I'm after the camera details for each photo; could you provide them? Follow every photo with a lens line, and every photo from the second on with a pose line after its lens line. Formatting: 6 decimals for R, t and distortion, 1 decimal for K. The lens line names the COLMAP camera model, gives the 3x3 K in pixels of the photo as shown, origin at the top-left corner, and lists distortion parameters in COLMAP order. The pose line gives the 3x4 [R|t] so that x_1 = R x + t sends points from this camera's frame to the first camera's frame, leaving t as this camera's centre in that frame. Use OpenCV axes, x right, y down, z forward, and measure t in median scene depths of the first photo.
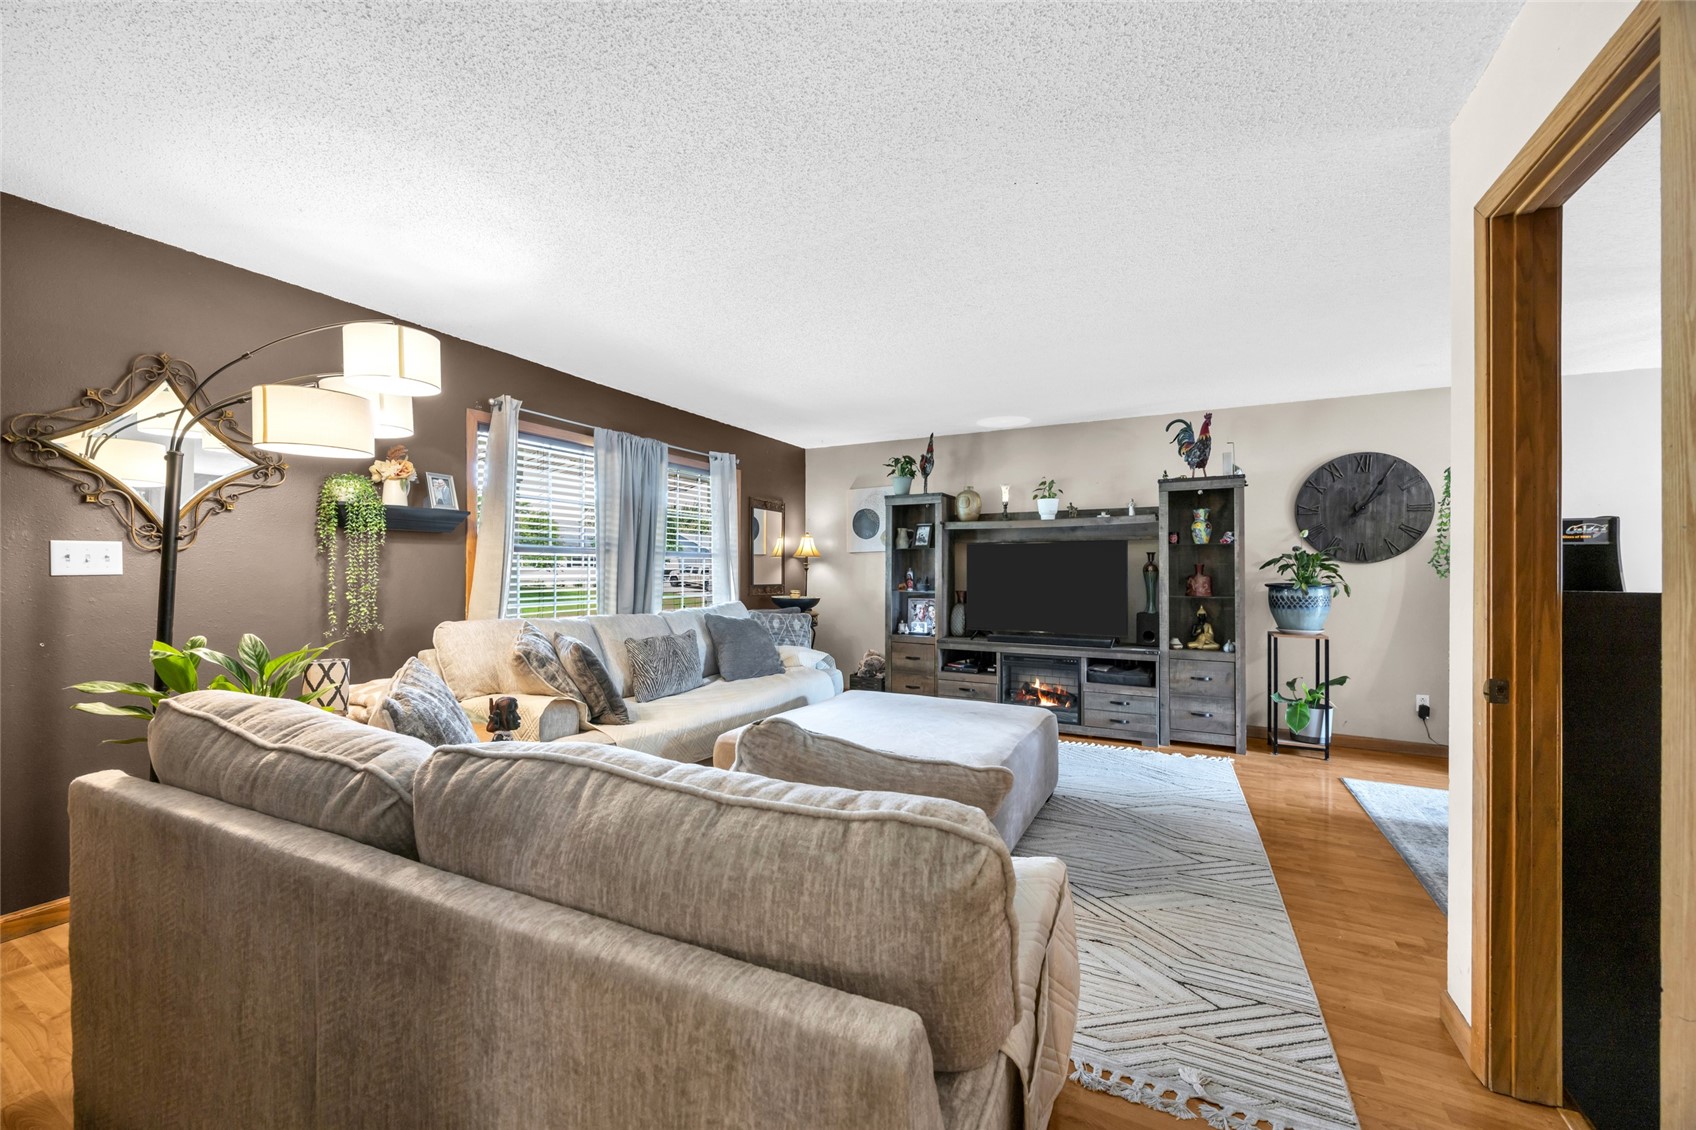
lens RADIAL K [[656.4, 0, 840.4], [0, 656.4, 563.6], [0, 0, 1]] dist [-0.002123, 0.000235]
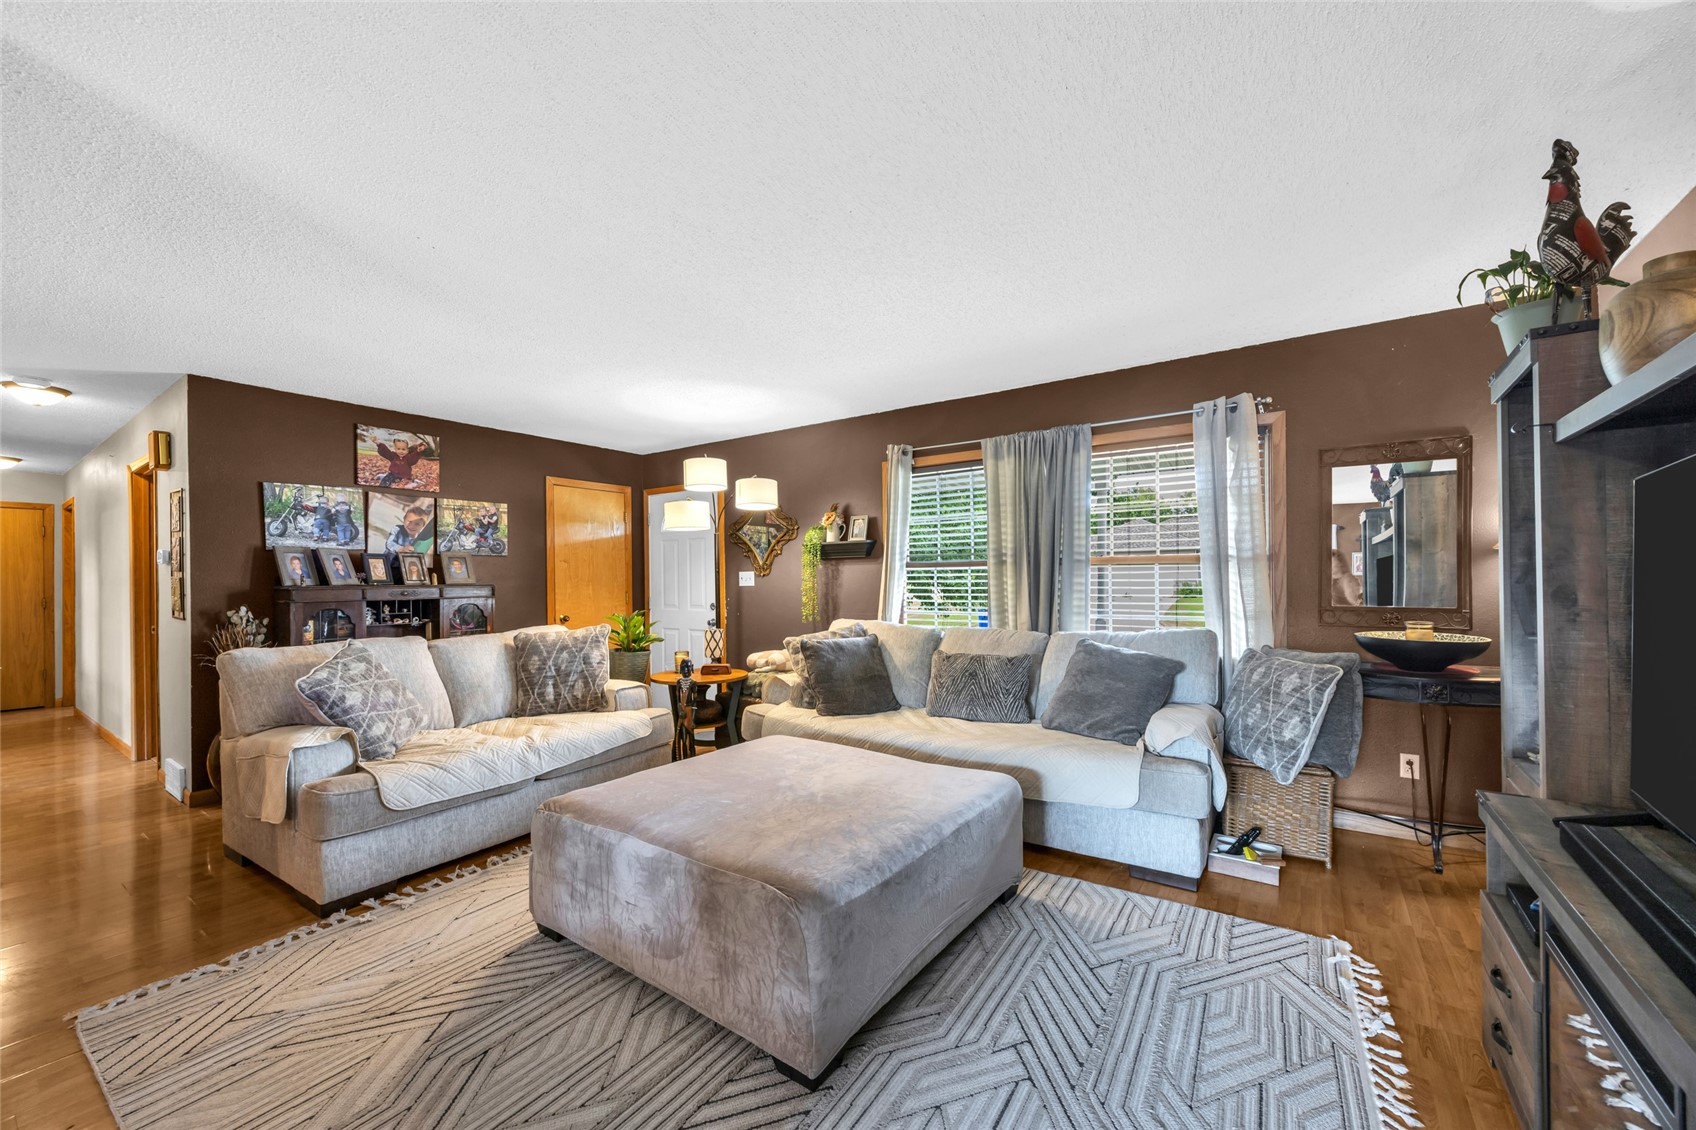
lens RADIAL K [[656.4, 0, 838.2], [0, 656.4, 576.8], [0, 0, 1]] dist [-0.002123, 0.000235]
pose [[-0.127877, -0.008667, -0.991752, 0.622856], [0.016846, 0.999799, -0.010909, 0.007827], [0.991647, -0.018102, -0.127706, 0.879905]]
